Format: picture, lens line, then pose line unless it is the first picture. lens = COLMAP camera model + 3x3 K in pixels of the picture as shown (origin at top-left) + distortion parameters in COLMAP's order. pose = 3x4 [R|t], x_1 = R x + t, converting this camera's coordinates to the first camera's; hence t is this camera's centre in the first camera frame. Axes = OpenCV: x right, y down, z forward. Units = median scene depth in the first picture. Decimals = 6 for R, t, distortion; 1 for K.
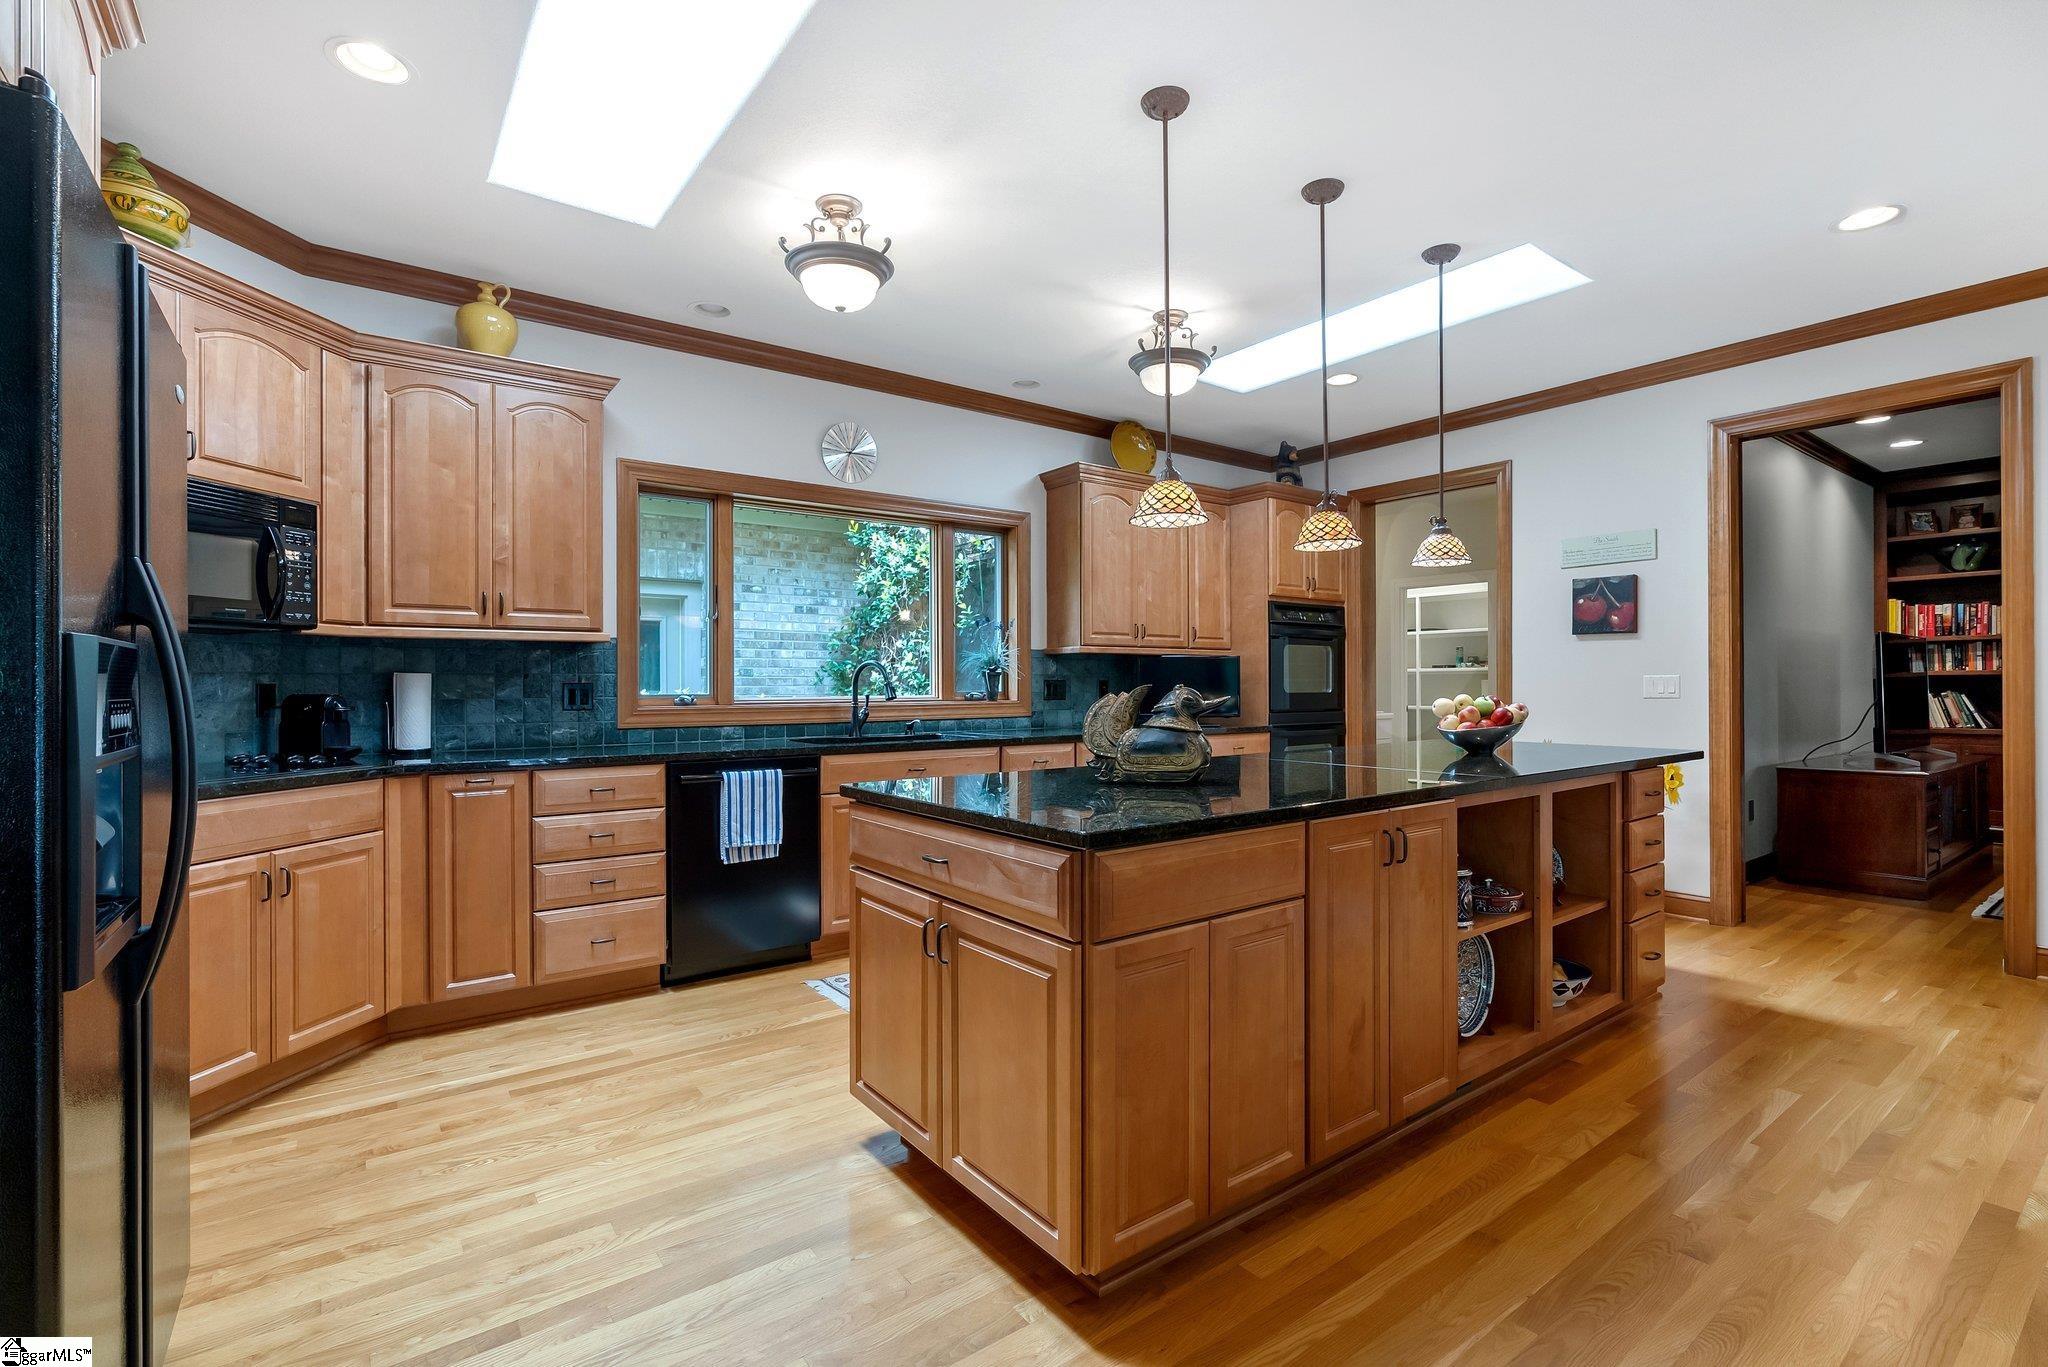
lens RADIAL K [[931.5, 0, 1029.5], [0, 931.5, 681.9], [0, 0, 1]] dist [-0.001617, 0.002114]
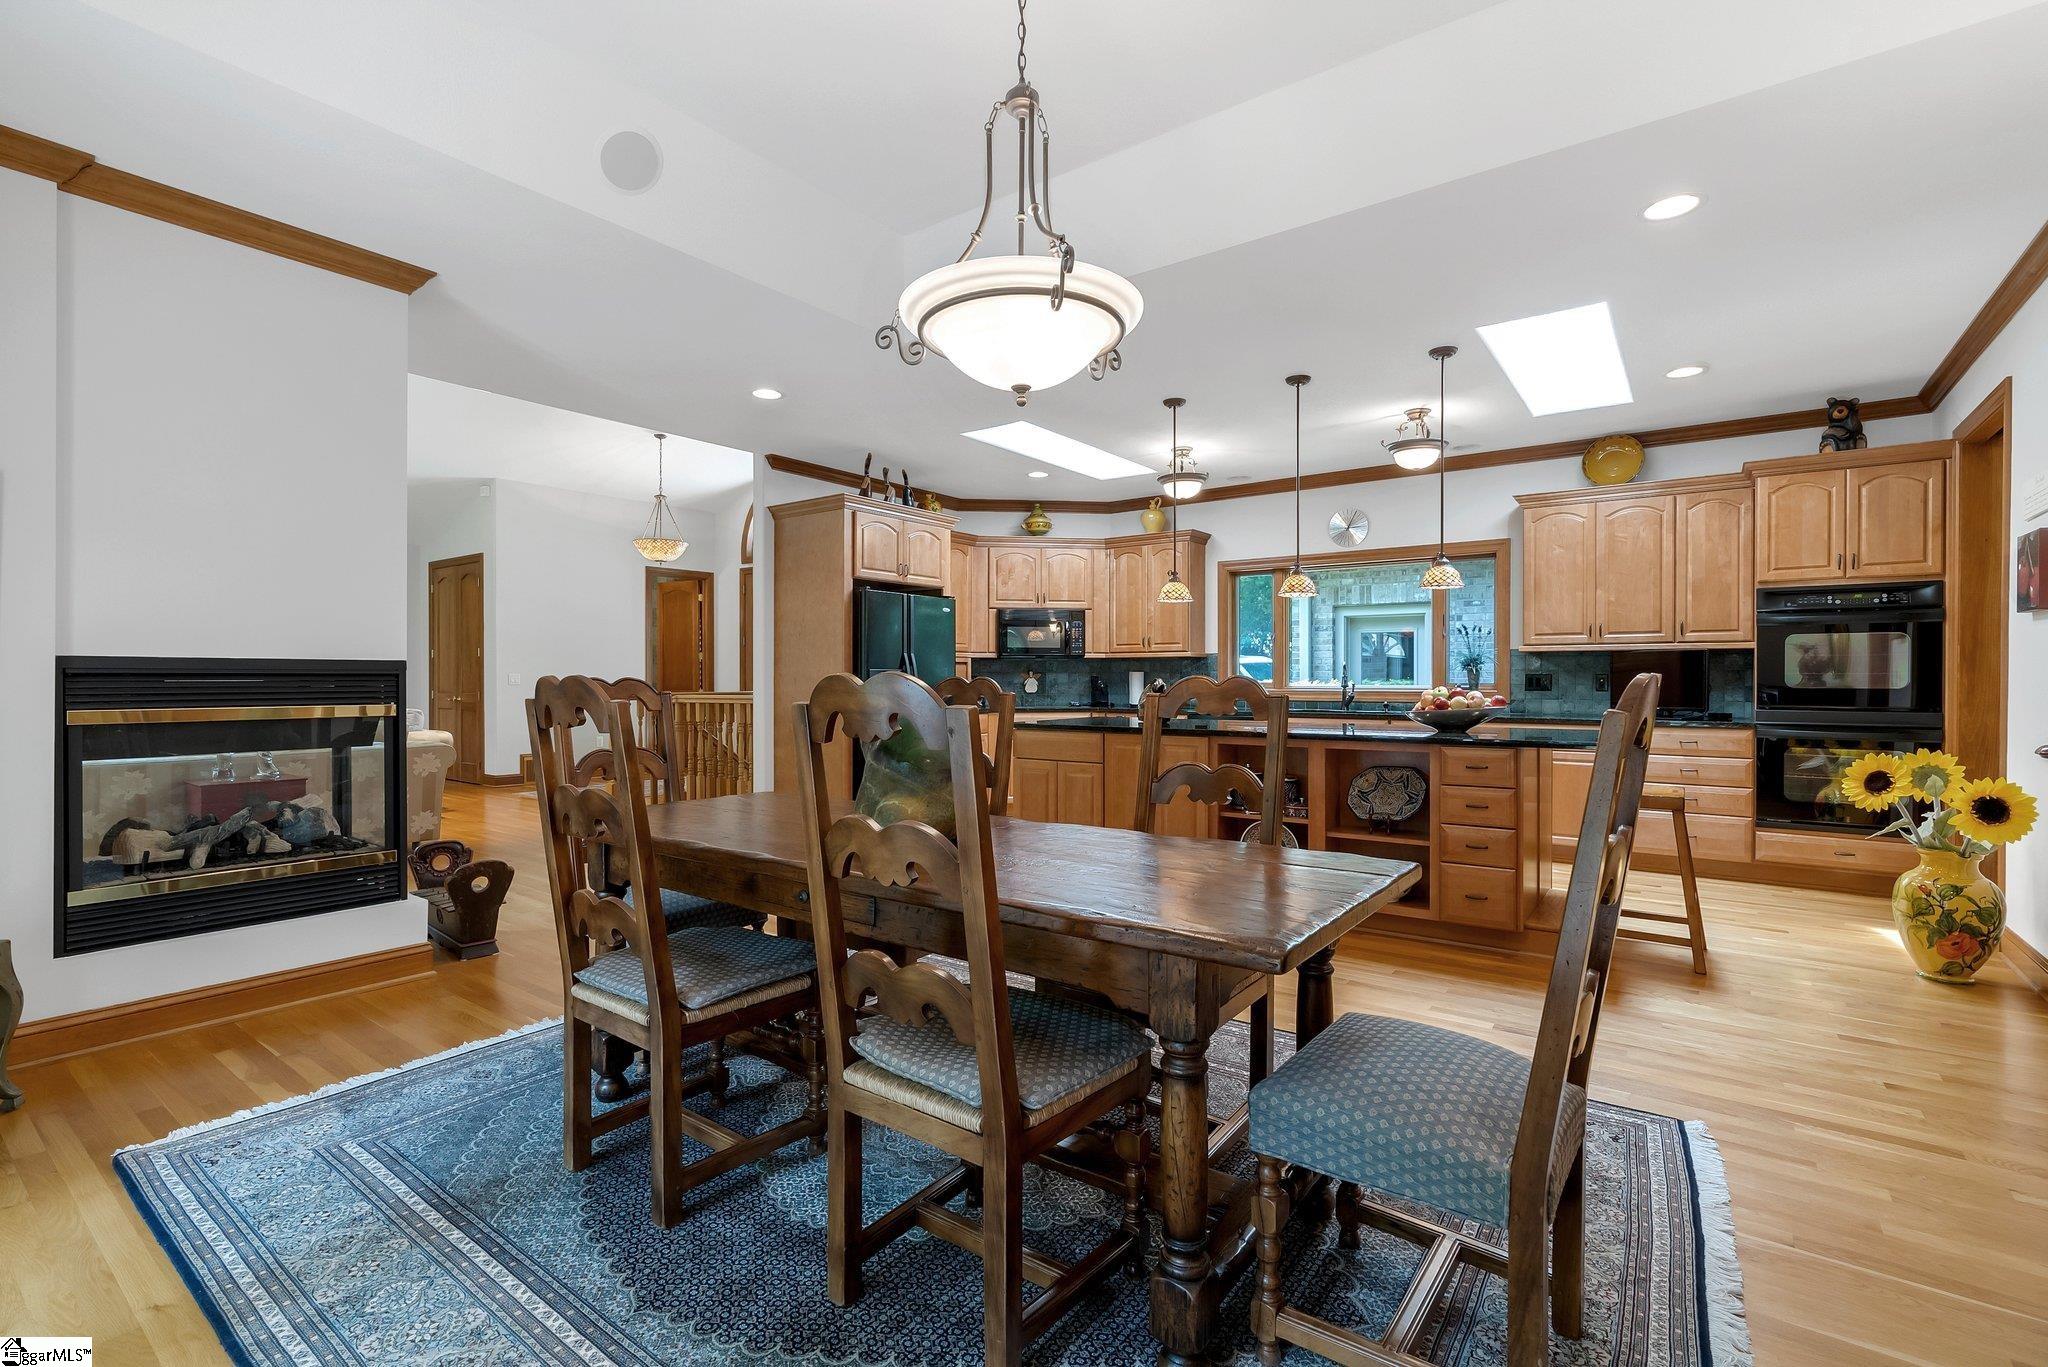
lens RADIAL K [[931.5, 0, 1021.6], [0, 931.5, 682.3], [0, 0, 1]] dist [-0.001617, 0.002114]
pose [[0.279116, 0.010273, -0.960202, 1.056438], [0.002491, 0.999932, 0.011422, -0.007206], [0.960254, -0.005580, 0.279072, 0.038985]]
